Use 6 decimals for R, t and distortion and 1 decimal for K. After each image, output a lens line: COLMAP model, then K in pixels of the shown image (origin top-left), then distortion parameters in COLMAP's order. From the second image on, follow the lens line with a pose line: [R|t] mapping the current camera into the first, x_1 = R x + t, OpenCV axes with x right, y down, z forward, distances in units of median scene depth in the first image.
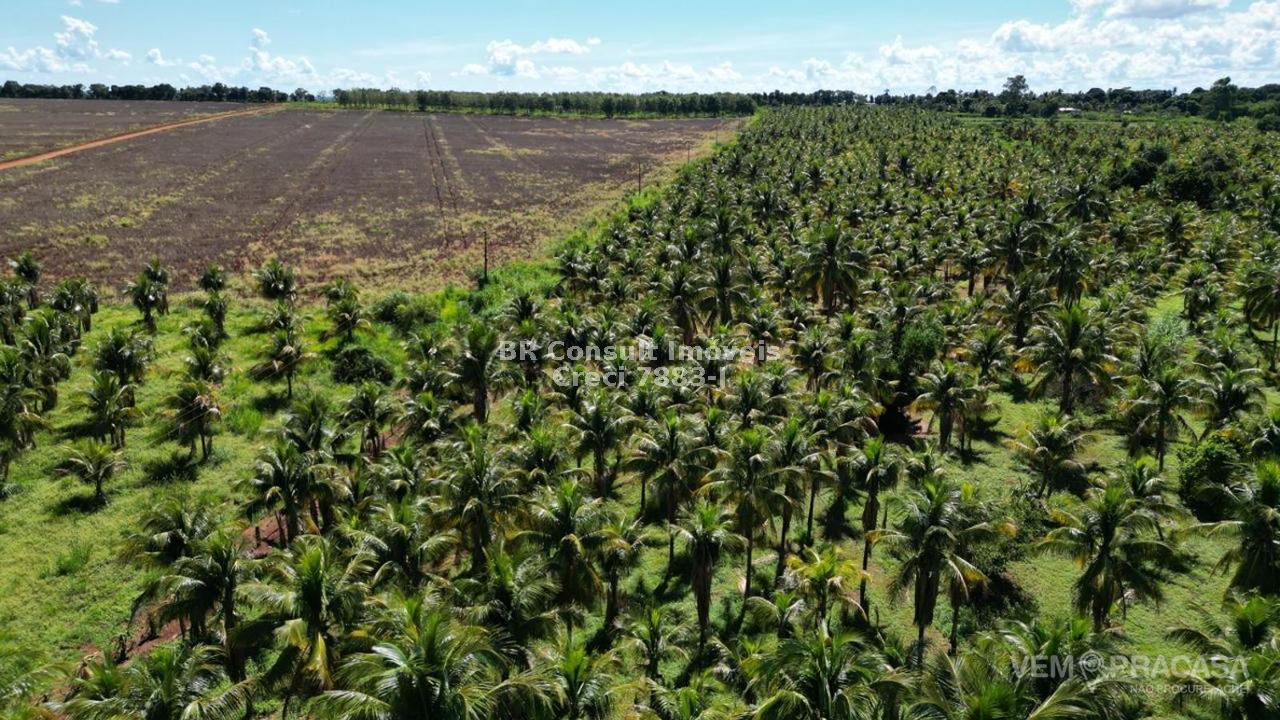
lens RADIAL K [[893.6, 0, 660.6], [0, 893.6, 373.6], [0, 0, 1]] dist [0.058635, -0.058174]
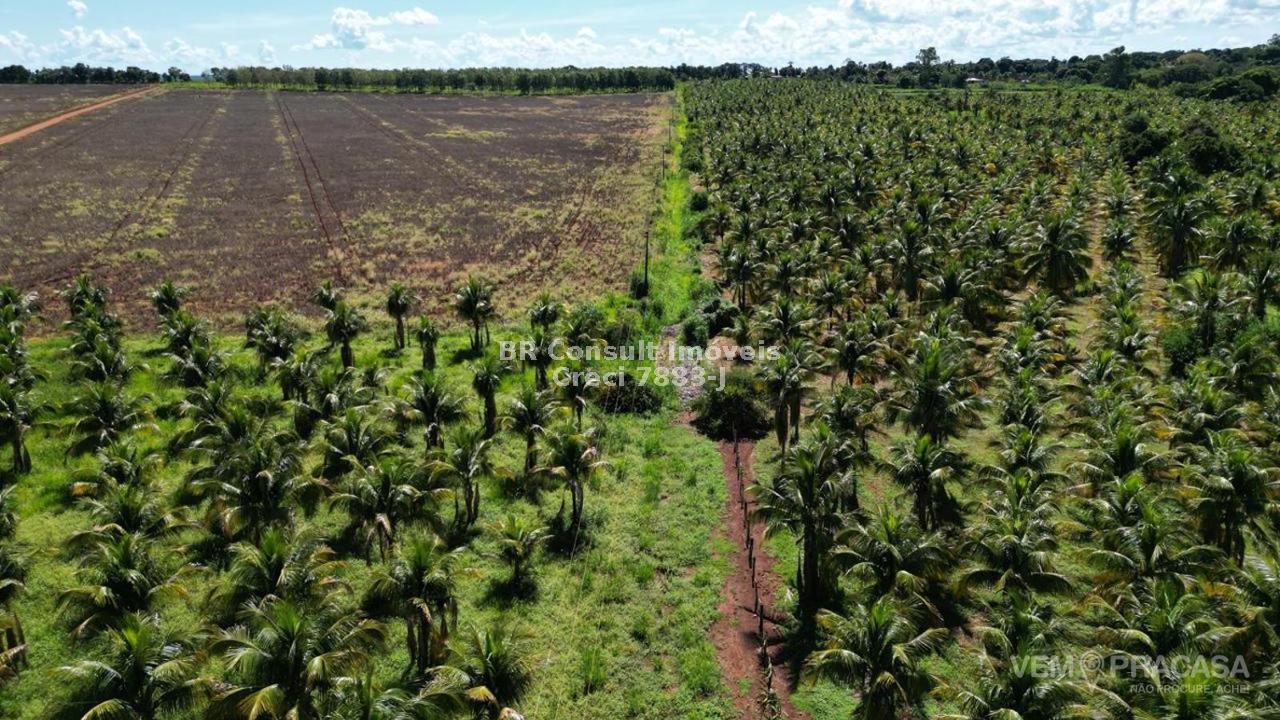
lens RADIAL K [[901.8, 0, 649.6], [0, 901.8, 361.8], [0, 0, 1]] dist [0.047860, -0.043187]
pose [[0.989741, -0.055977, 0.131447, -0.069097], [0.054110, 0.998377, 0.017738, -0.008824], [-0.132227, -0.010443, 0.991164, 0.016566]]
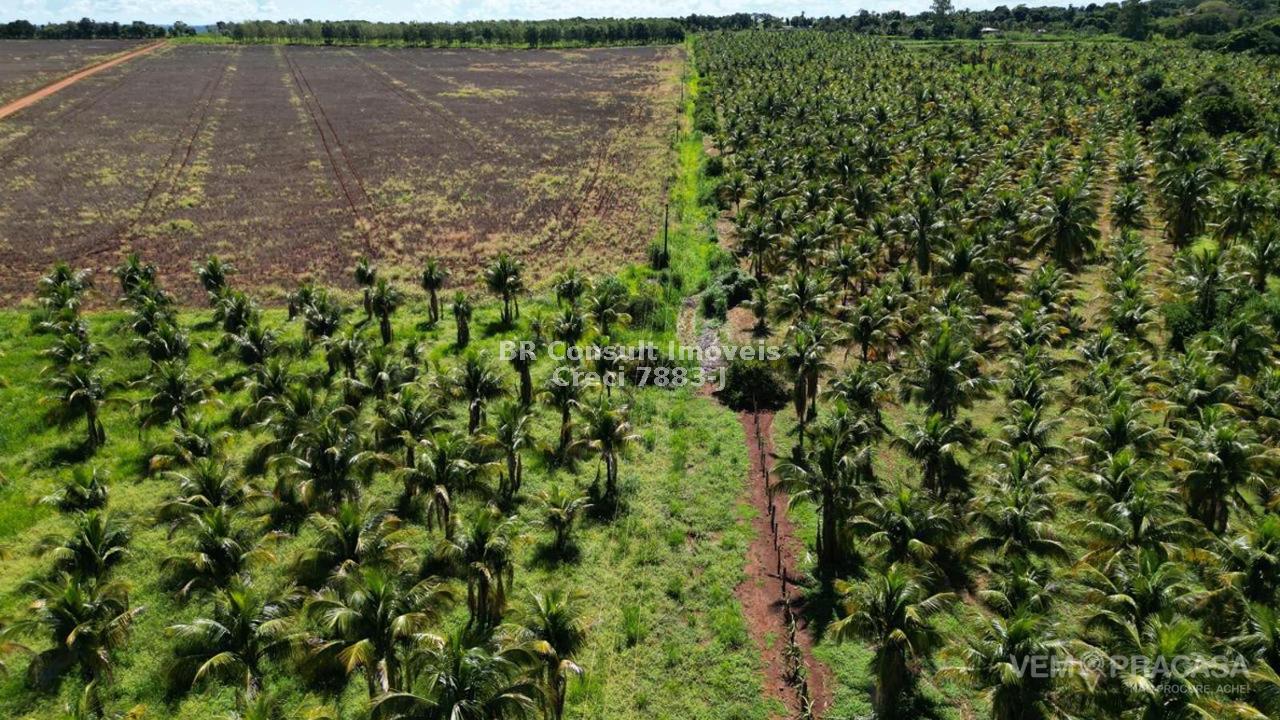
lens RADIAL K [[901.8, 0, 649.2], [0, 901.8, 367.4], [0, 0, 1]] dist [0.047860, -0.043187]
pose [[0.990718, -0.065498, 0.119110, -0.072715], [0.056808, 0.995568, 0.074947, -0.012636], [-0.123491, -0.067485, 0.990048, 0.009119]]
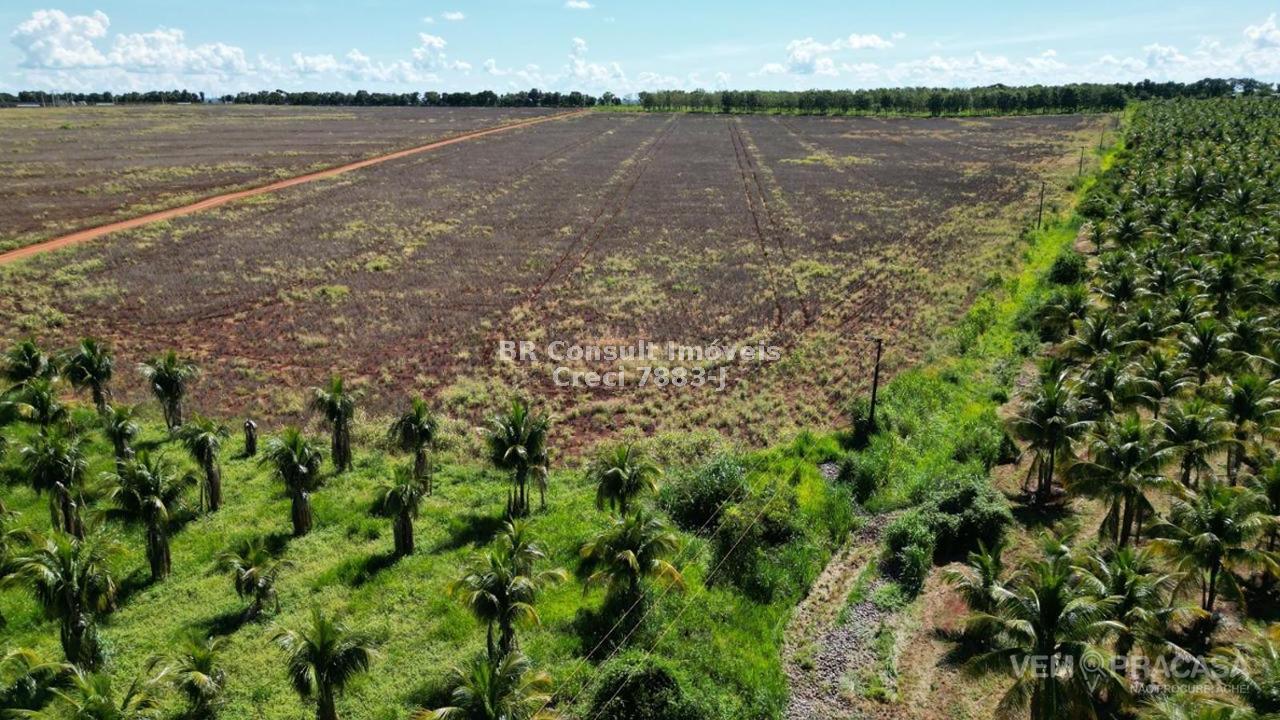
lens RADIAL K [[893.6, 0, 648.1], [0, 893.6, 355.1], [0, 0, 1]] dist [0.058635, -0.058174]
pose [[0.948108, 0.071959, -0.309698, -0.034211], [-0.077351, 0.996991, -0.005148, -0.028955], [0.308395, 0.028836, 0.950821, 0.093605]]
